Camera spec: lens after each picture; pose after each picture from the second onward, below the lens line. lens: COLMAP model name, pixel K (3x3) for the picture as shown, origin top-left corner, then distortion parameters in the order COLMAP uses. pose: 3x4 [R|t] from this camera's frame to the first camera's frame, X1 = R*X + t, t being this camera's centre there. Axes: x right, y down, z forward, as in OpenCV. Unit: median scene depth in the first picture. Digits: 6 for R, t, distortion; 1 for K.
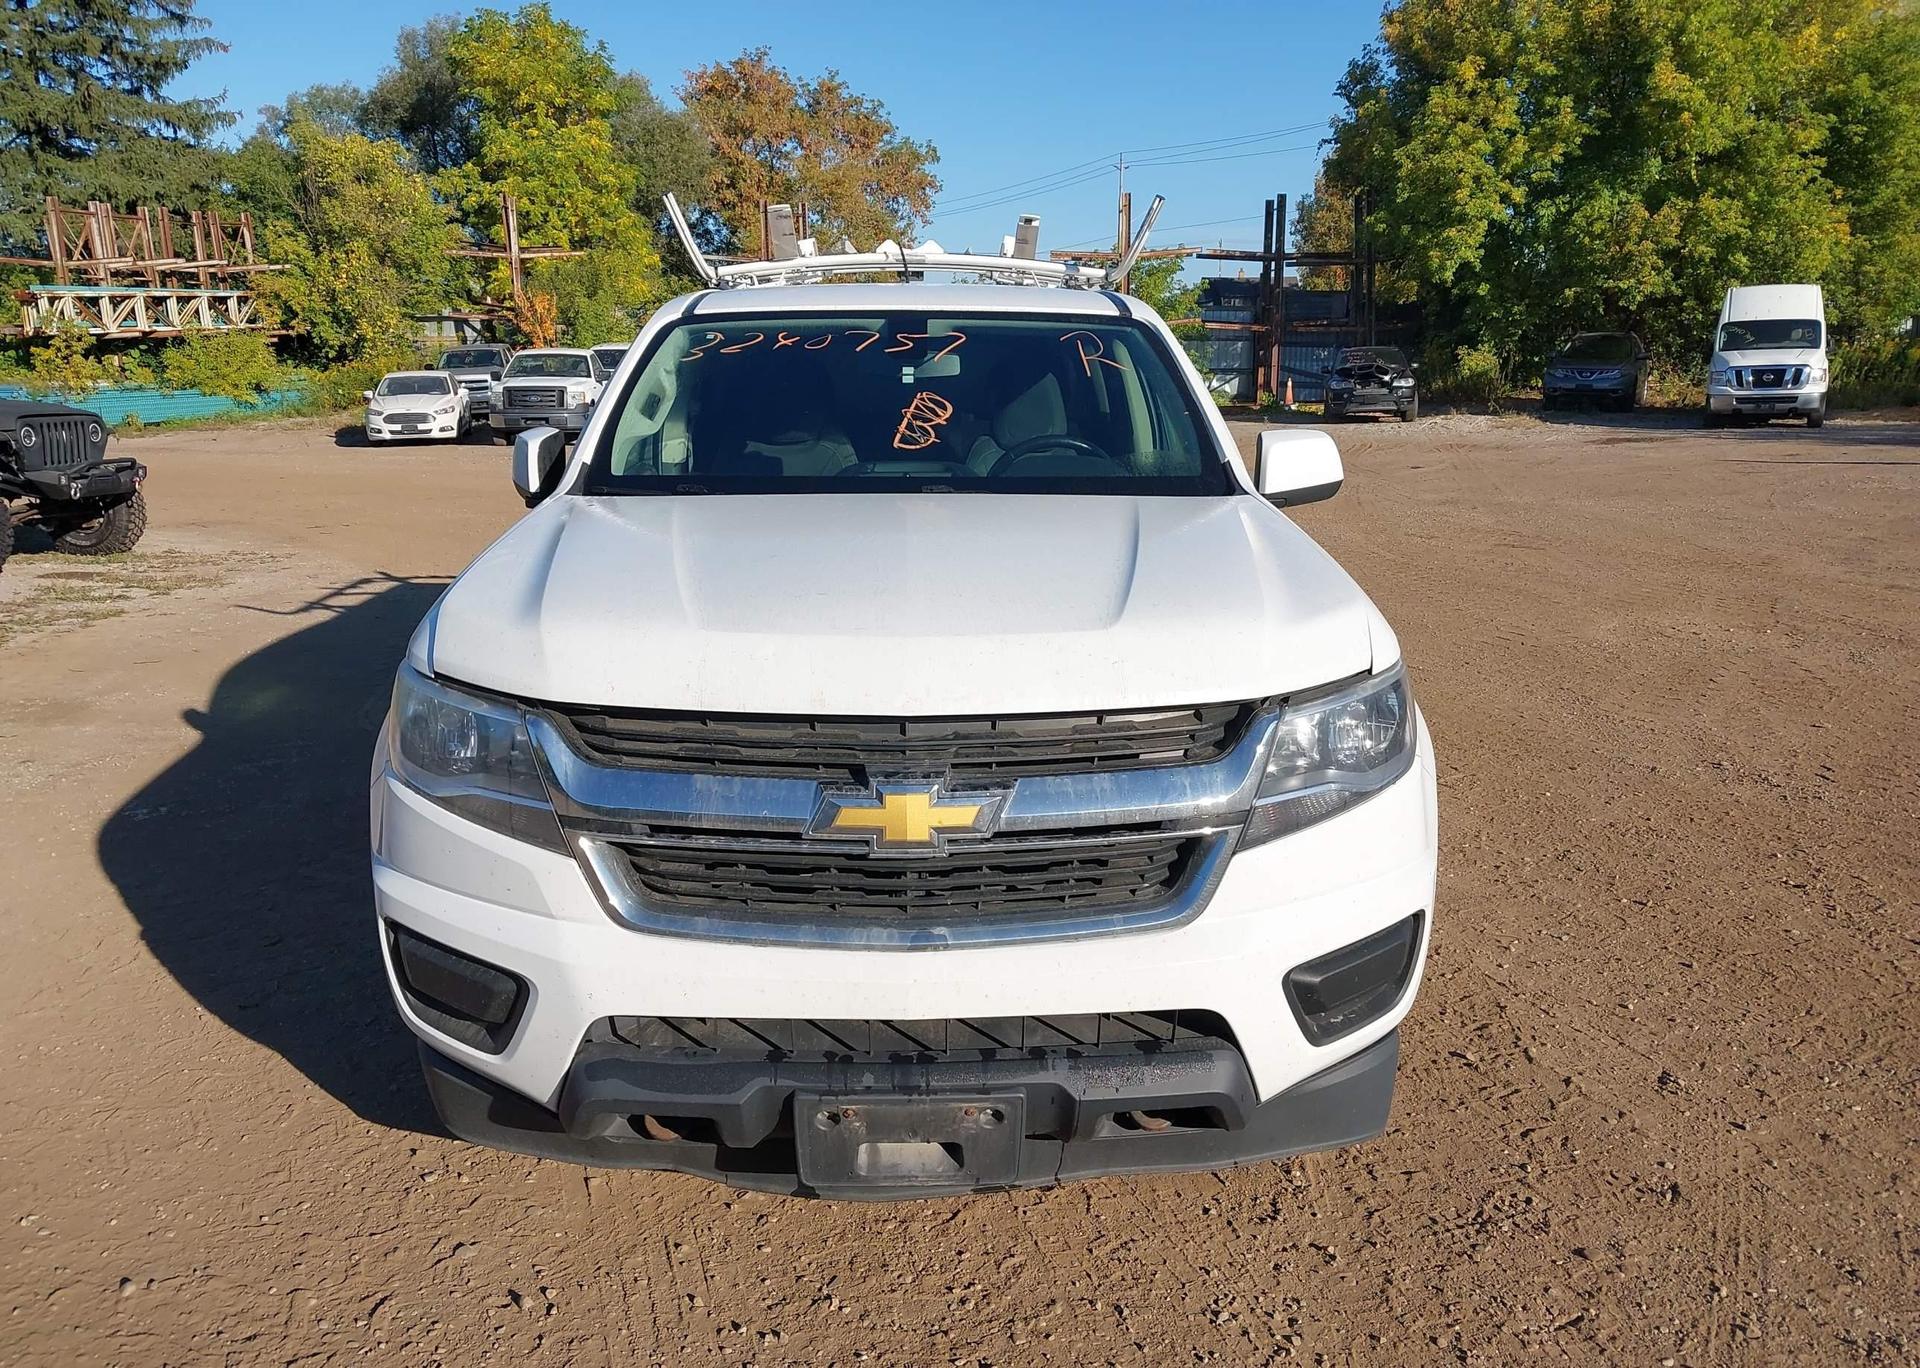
lens RADIAL K [[1514.3, 0, 1012.1], [0, 1514.3, 702.2], [0, 0, 1]] dist [0.011432, -0.017374]
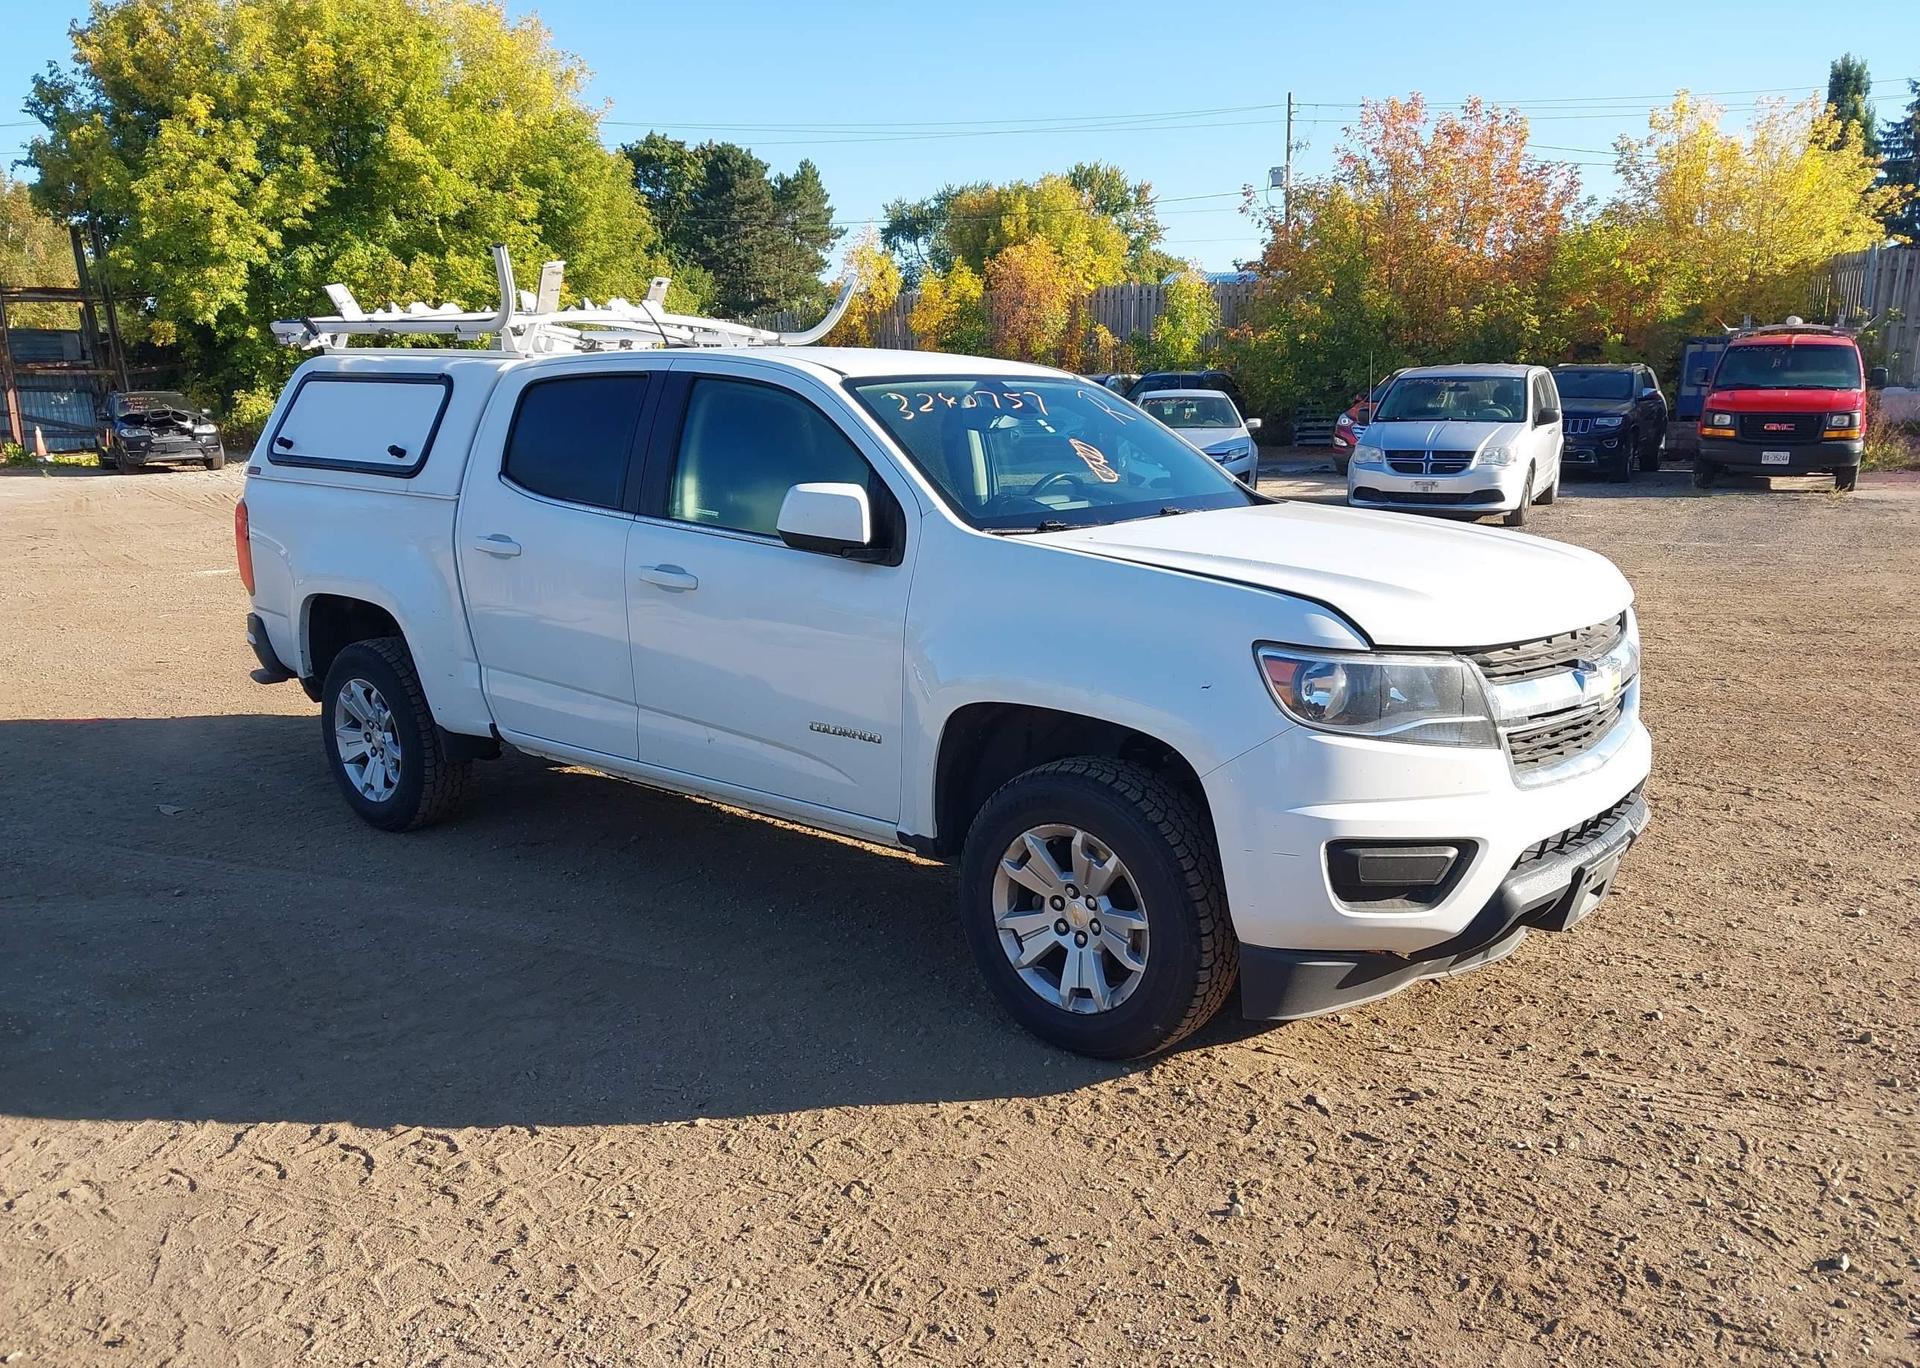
lens RADIAL K [[1514.3, 0, 971.1], [0, 1514.3, 669.2], [0, 0, 1]] dist [0.011432, -0.017374]
pose [[0.663509, -0.137711, 0.735385, -0.131671], [0.172227, 0.984631, 0.028992, -0.008277], [-0.728075, 0.107417, 0.677029, 0.027578]]
